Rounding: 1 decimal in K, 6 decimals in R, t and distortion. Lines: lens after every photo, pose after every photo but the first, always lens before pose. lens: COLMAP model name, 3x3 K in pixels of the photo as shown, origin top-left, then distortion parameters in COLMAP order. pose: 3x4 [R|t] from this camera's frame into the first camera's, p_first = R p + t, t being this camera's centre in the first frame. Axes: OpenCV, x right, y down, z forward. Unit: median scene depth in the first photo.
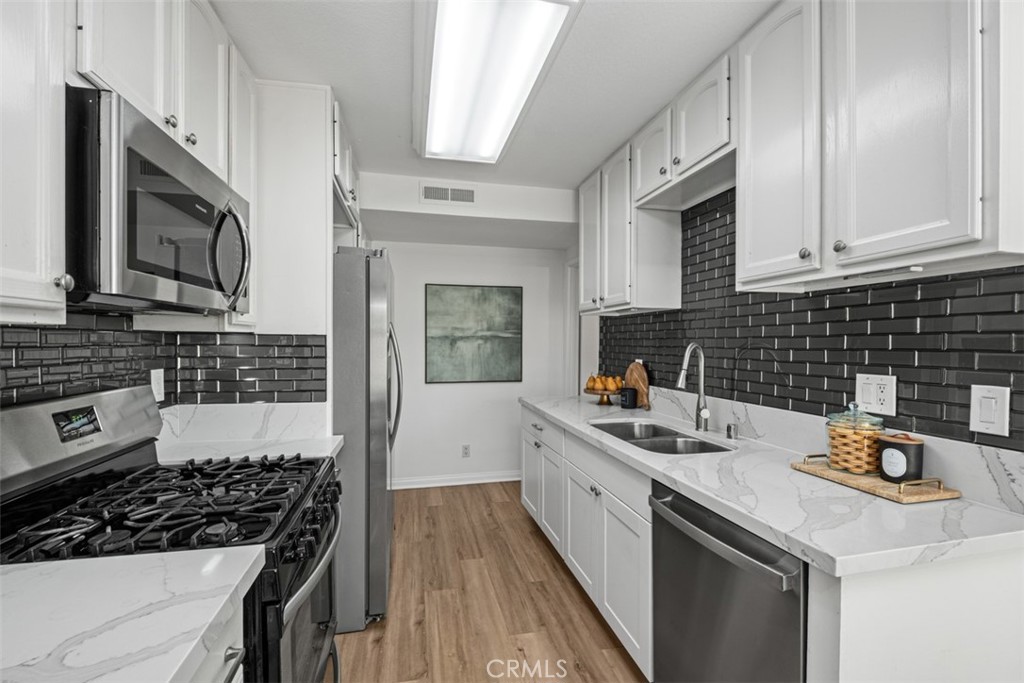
lens RADIAL K [[441.3, 0, 512.8], [0, 441.3, 346.5], [0, 0, 1]] dist [0.000950, -0.005306]
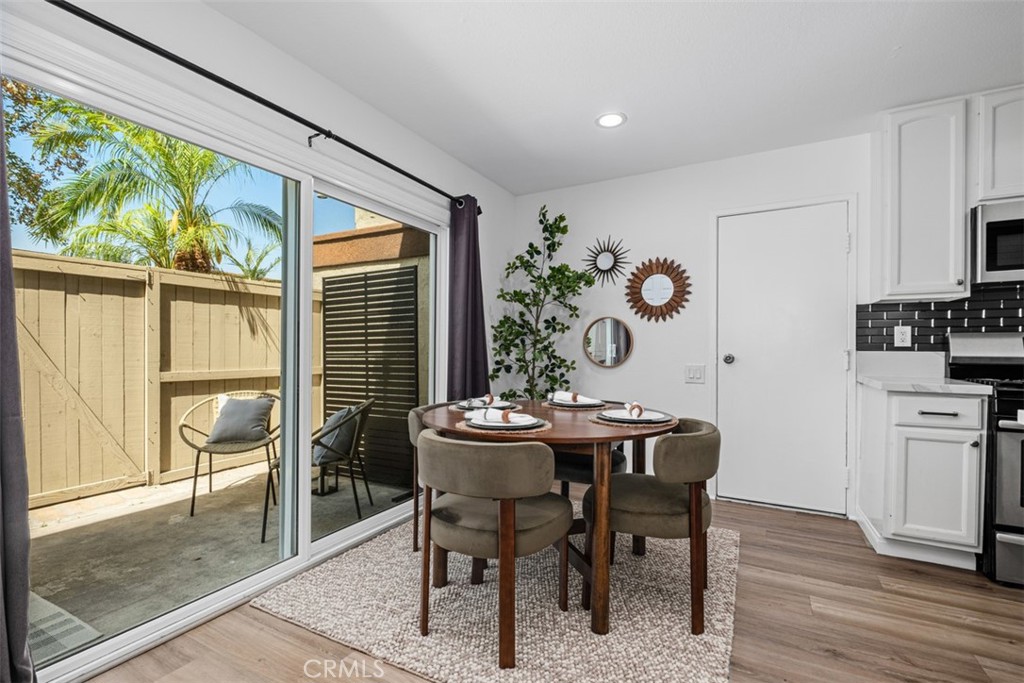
lens RADIAL K [[441.3, 0, 515.4], [0, 441.3, 351.5], [0, 0, 1]] dist [0.000950, -0.005306]
pose [[-0.667251, 0.003928, -0.744822, 0.856478], [-0.013729, 0.999751, 0.017572, 0.082949], [0.744706, 0.021950, -0.667031, 0.211581]]
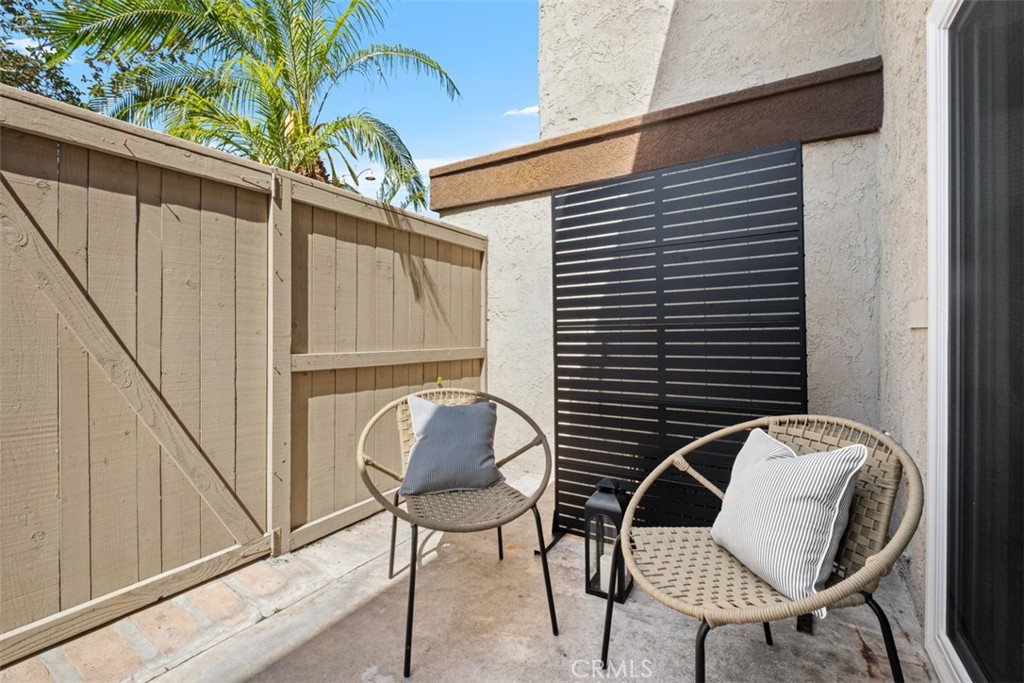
lens RADIAL K [[441.3, 0, 518.0], [0, 441.3, 331.8], [0, 0, 1]] dist [0.000950, -0.005306]
pose [[-0.713784, -0.001903, -0.700363, 0.835396], [-0.012999, 0.999860, 0.010531, 0.131431], [0.700245, 0.016621, -0.713709, -0.652419]]
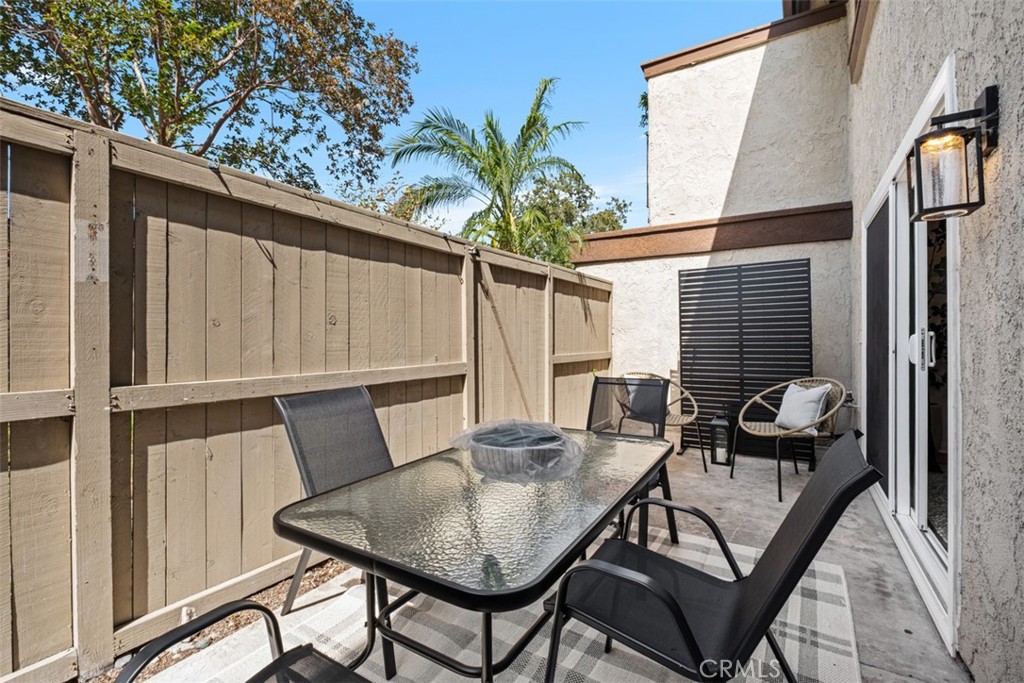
lens RADIAL K [[441.3, 0, 520.5], [0, 441.3, 334.6], [0, 0, 1]] dist [0.000950, -0.005306]
pose [[-0.722878, -0.002131, -0.690973, 1.707175], [-0.012704, 0.999867, 0.010206, 0.099813], [0.690859, 0.016156, -0.722809, -0.449067]]
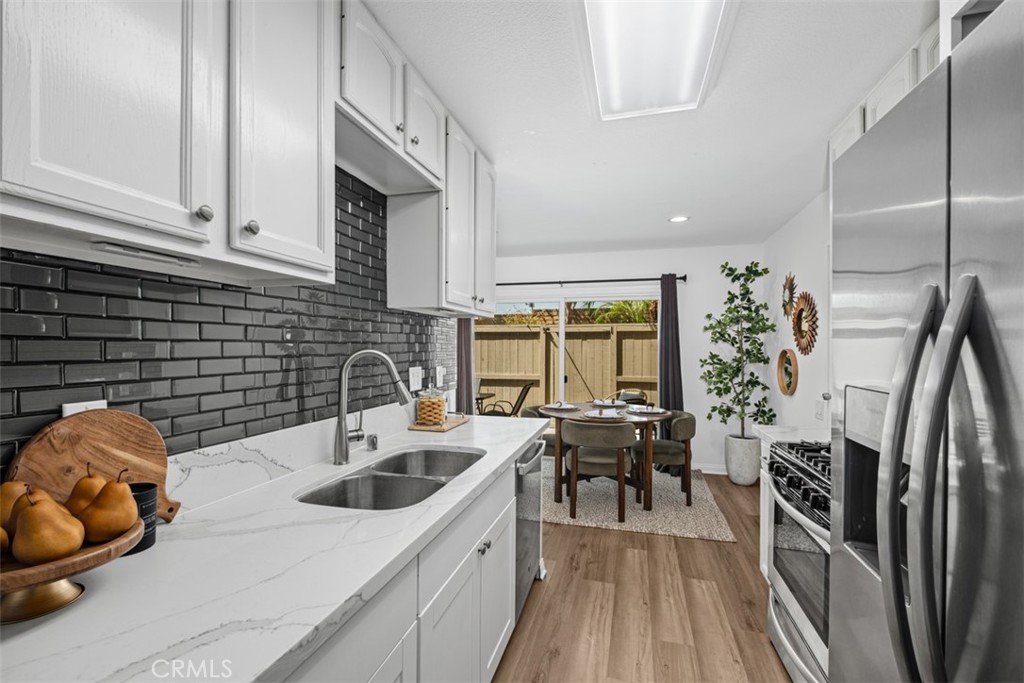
lens RADIAL K [[441.3, 0, 513.2], [0, 441.3, 349.3], [0, 0, 1]] dist [0.000950, -0.005306]
pose [[-0.873634, -0.002186, 0.486578, -0.156295], [0.004684, 0.999906, 0.012903, -0.013877], [-0.486561, 0.013552, -0.873542, 1.121169]]
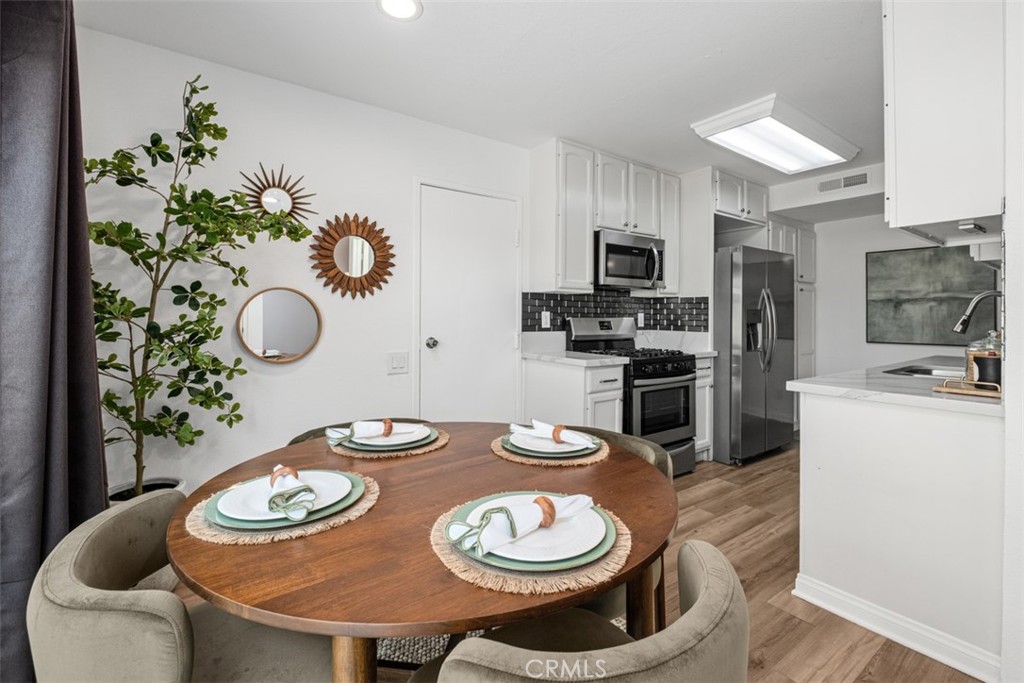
lens RADIAL K [[441.3, 0, 509.0], [0, 441.3, 309.1], [0, 0, 1]] dist [0.000950, -0.005306]
pose [[0.372785, -0.012946, -0.927827, 0.676993], [-0.018249, 0.999607, -0.021279, 0.054741], [0.927738, 0.024864, 0.372402, -0.332200]]
